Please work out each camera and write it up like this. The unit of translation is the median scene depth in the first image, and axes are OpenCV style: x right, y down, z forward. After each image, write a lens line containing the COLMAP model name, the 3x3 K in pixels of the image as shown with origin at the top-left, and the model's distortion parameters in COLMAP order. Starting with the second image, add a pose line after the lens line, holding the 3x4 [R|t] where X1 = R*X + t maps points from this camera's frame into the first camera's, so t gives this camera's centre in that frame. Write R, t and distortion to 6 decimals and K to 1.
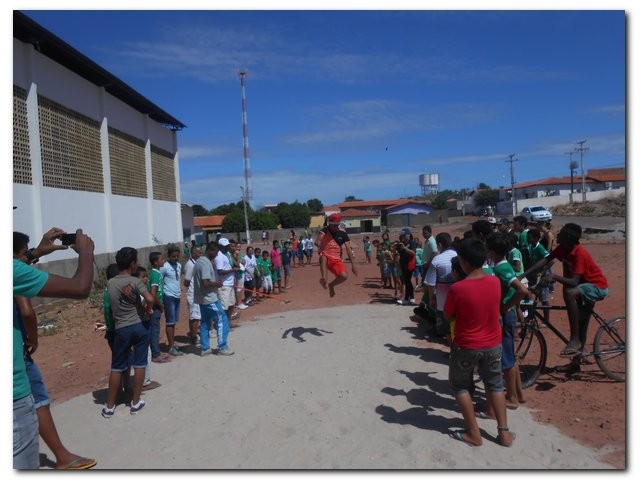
lens RADIAL K [[477.0, 0, 321.1], [0, 477.0, 239.9], [0, 0, 1]] dist [-0.031649, 0.049981]
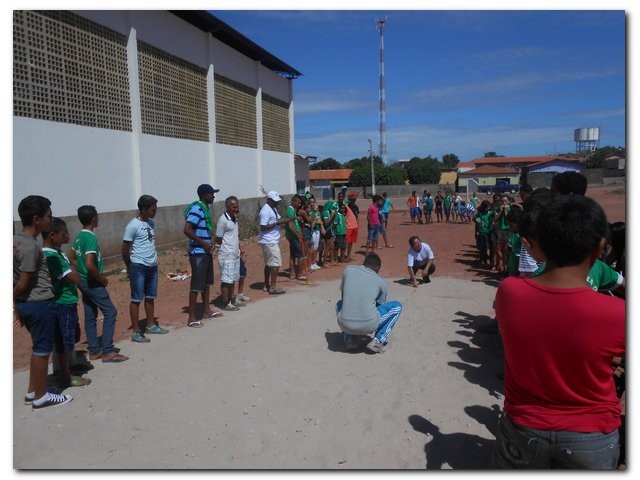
lens RADIAL K [[477.0, 0, 324.3], [0, 477.0, 230.6], [0, 0, 1]] dist [-0.031649, 0.049981]
pose [[0.961318, 0.058096, -0.269245, 0.016957], [-0.037969, 0.996122, 0.079369, -0.000579], [0.272812, -0.066076, 0.959796, 0.030371]]
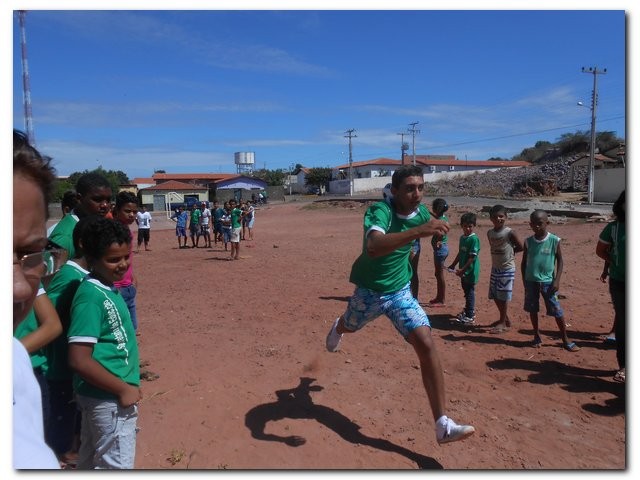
lens RADIAL K [[477.0, 0, 307.2], [0, 477.0, 233.8], [0, 0, 1]] dist [-0.031649, 0.049981]
pose [[0.930066, 0.005381, 0.367353, -0.022523], [-0.015387, 0.999586, 0.024313, 0.003913], [-0.367070, -0.028265, 0.929764, 0.144427]]
